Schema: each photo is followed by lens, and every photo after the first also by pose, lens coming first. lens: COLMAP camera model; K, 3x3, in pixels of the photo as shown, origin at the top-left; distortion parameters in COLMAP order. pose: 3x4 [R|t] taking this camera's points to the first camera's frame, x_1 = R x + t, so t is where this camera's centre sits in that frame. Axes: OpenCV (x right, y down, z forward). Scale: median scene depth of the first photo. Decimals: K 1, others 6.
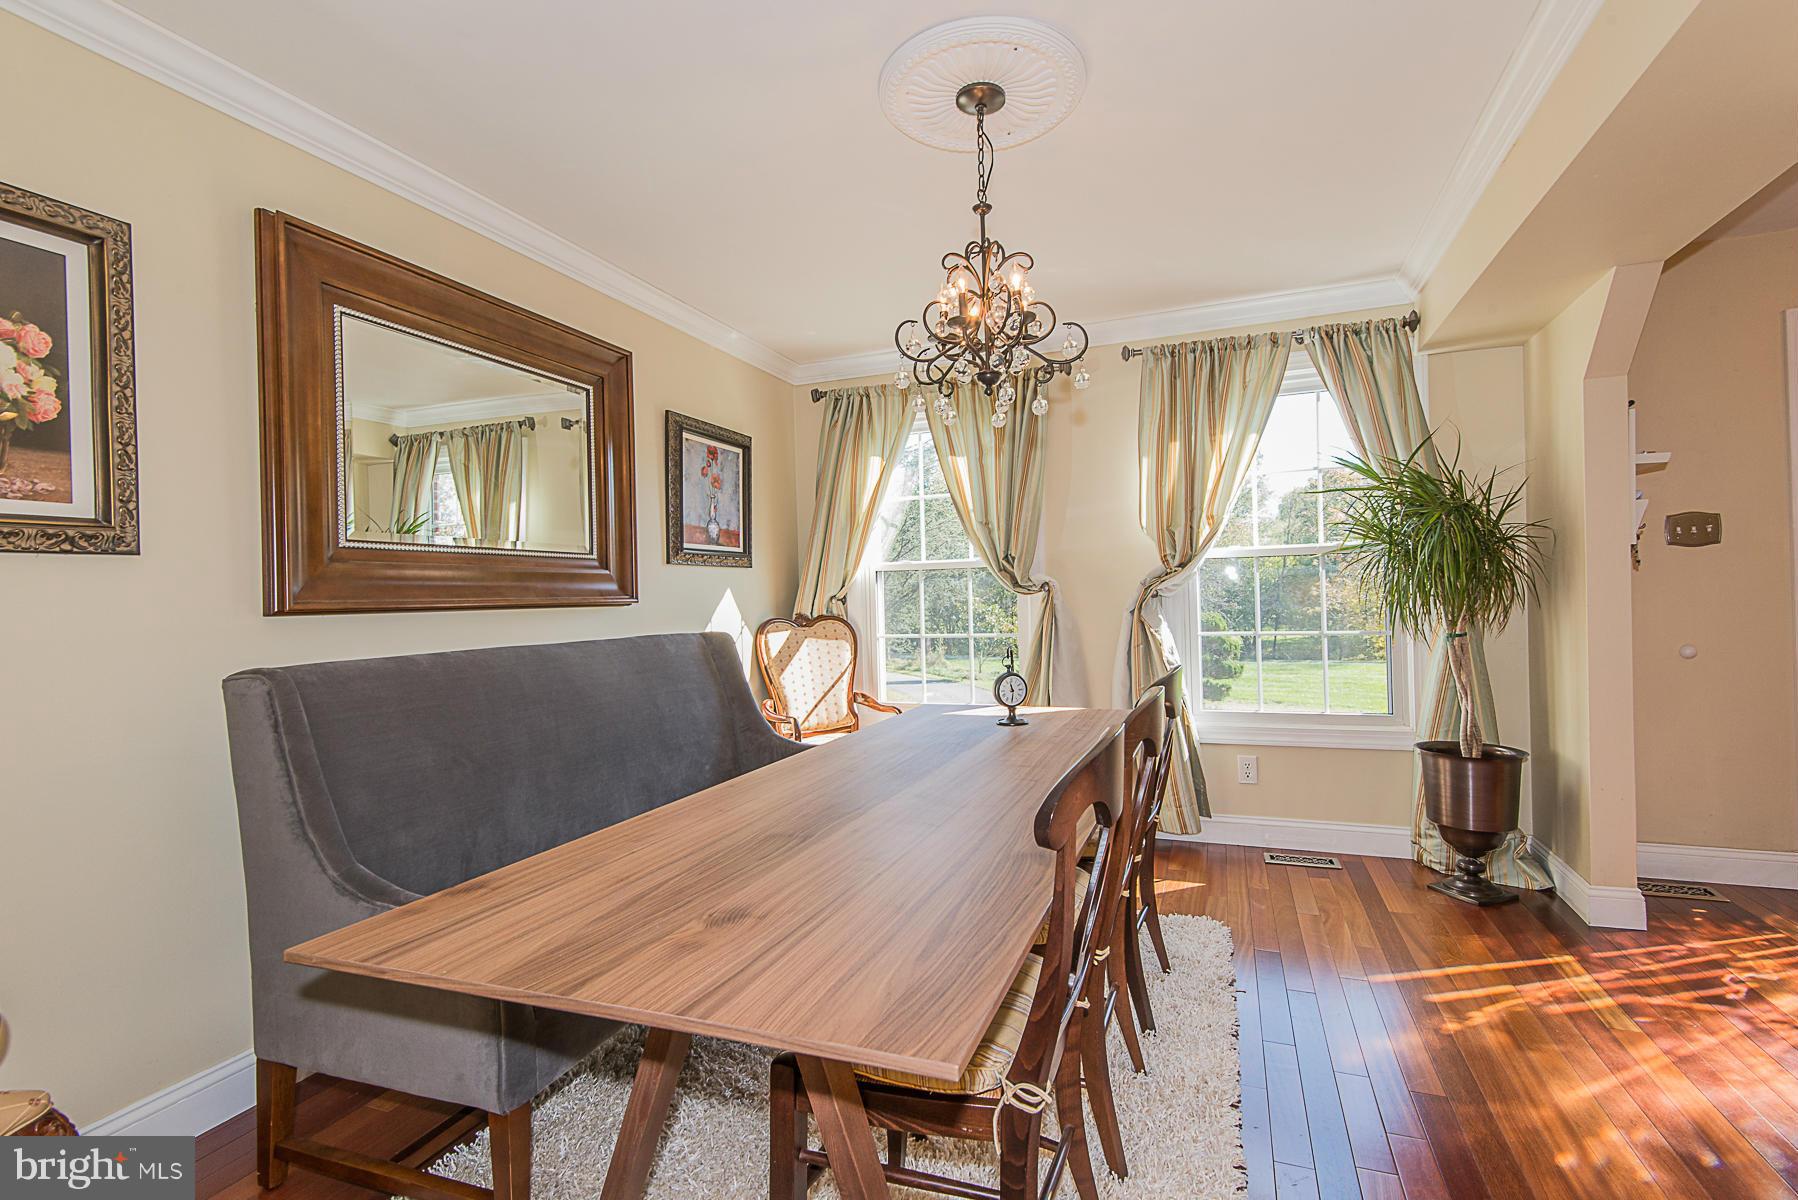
lens RADIAL K [[834.0, 0, 901.8], [0, 834.0, 595.0], [0, 0, 1]] dist [0.046103, -0.028347]
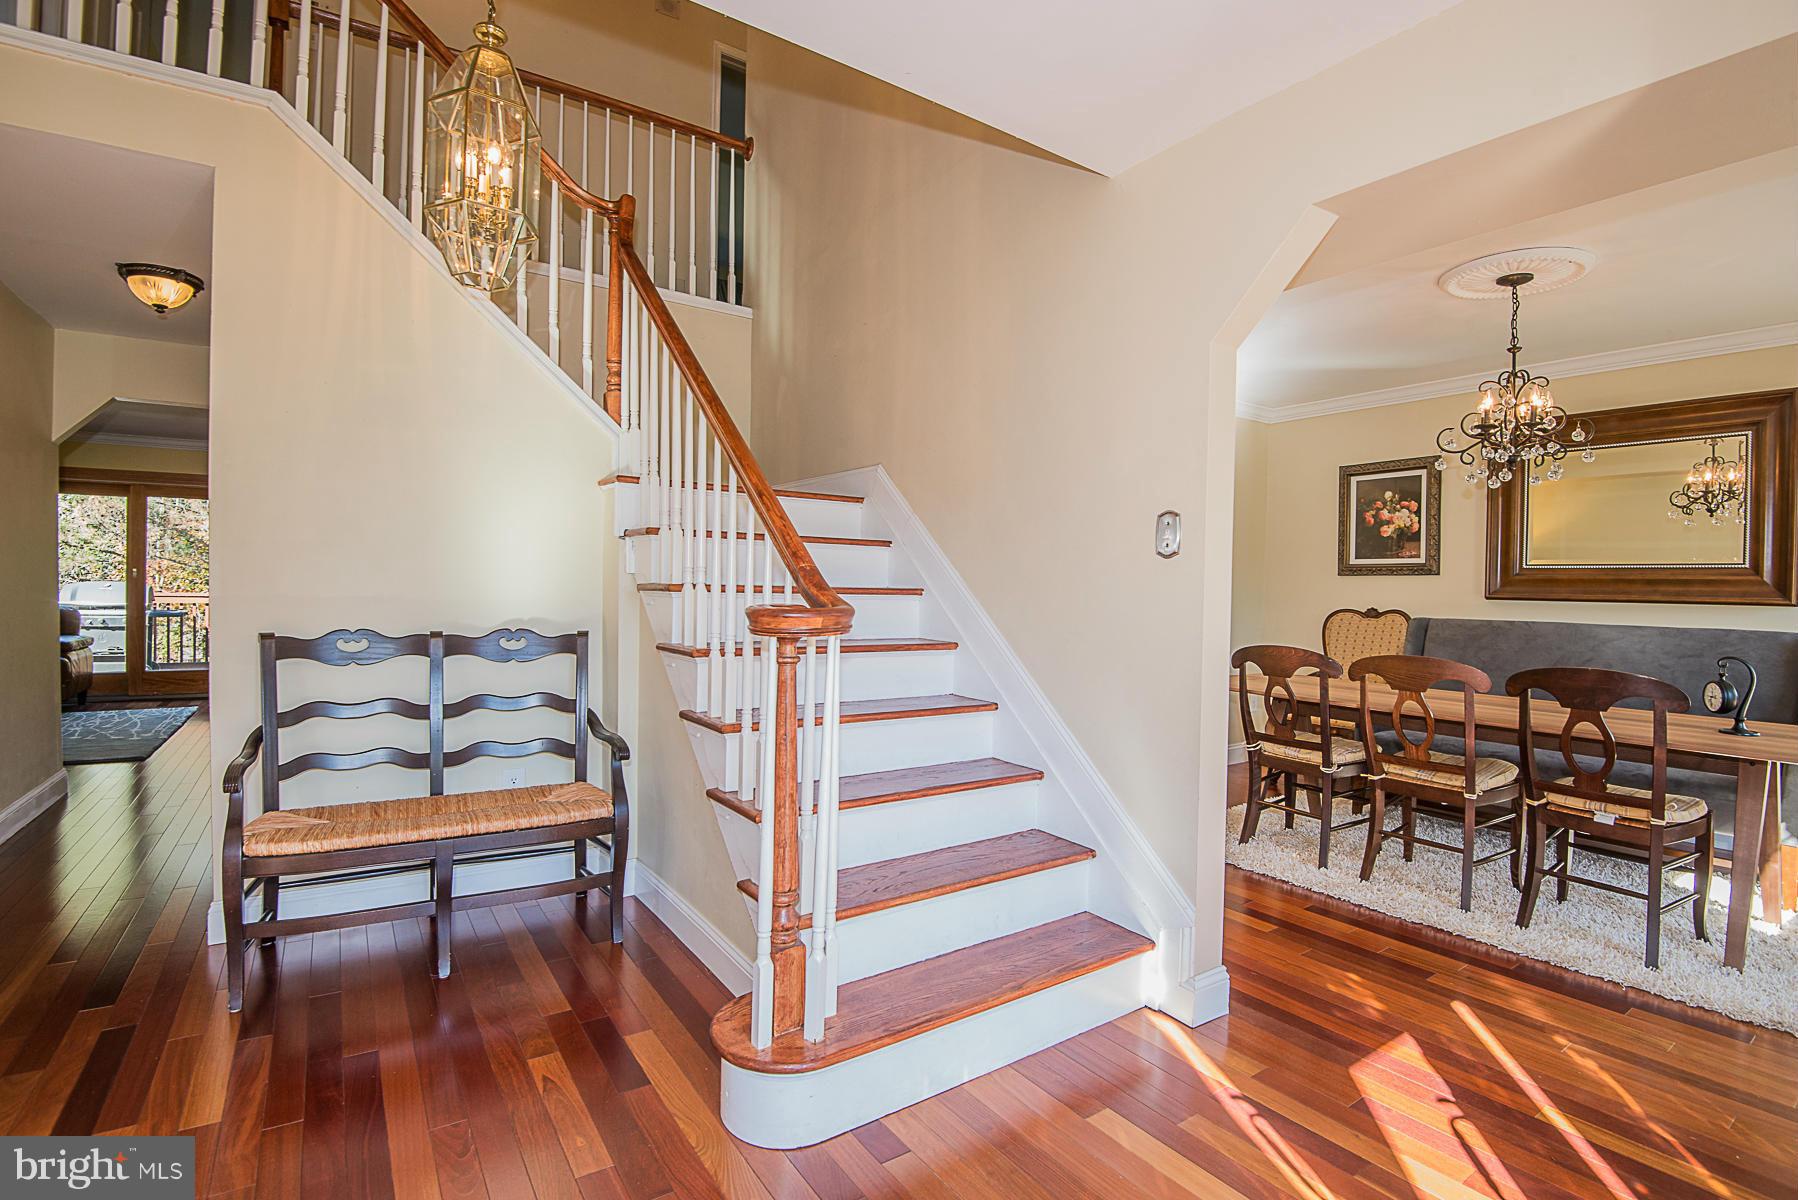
lens RADIAL K [[844.6, 0, 905.9], [0, 844.6, 599.2], [0, 0, 1]] dist [-0.019395, -0.011186]
pose [[-0.558635, 0.026818, -0.828980, 1.356331], [-0.003316, 0.999397, 0.034566, -0.033821], [0.829407, 0.022059, -0.558209, 0.634537]]
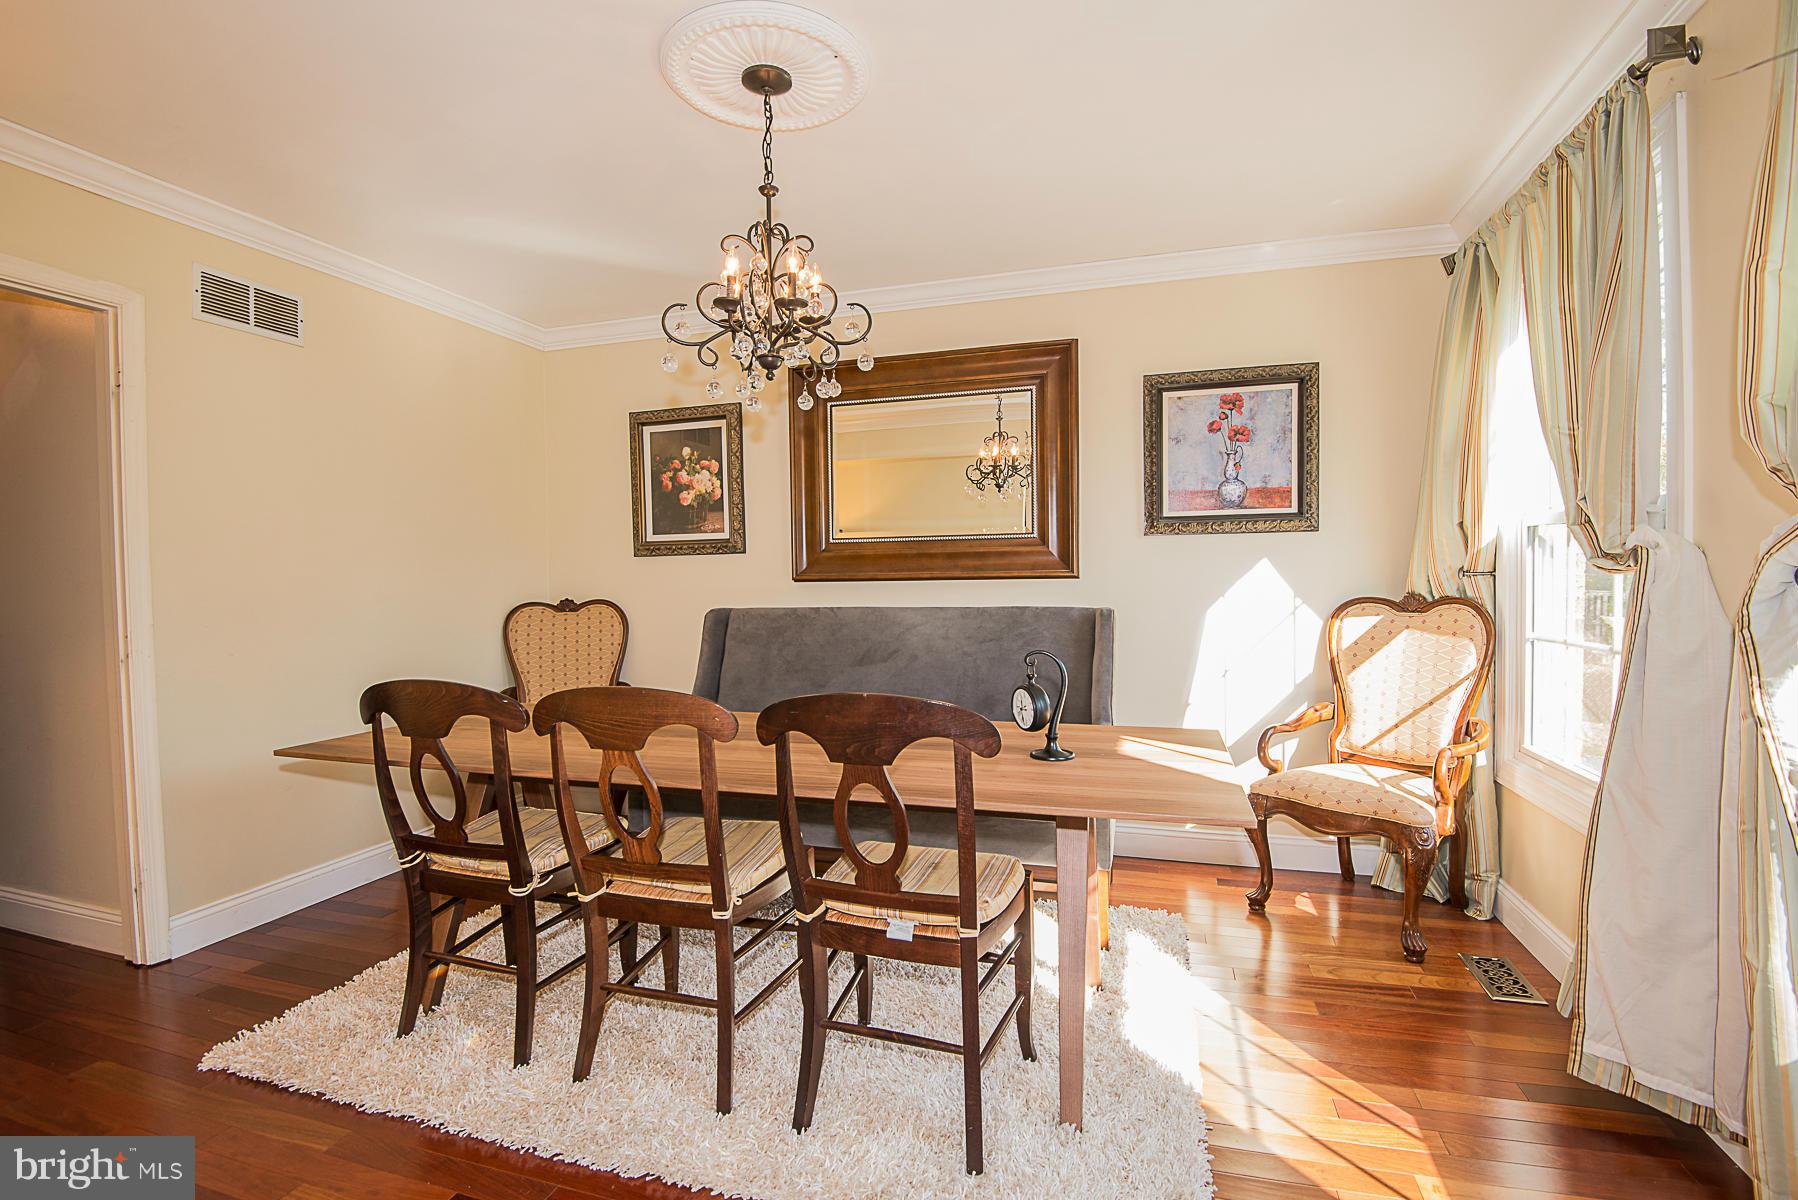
lens RADIAL K [[834.0, 0, 901.8], [0, 834.0, 595.0], [0, 0, 1]] dist [0.046103, -0.028347]
pose [[0.074004, 0.042320, -0.996360, 0.758080], [0.013813, 0.998960, 0.043457, -0.016522], [0.997162, -0.016979, 0.073342, 0.729989]]
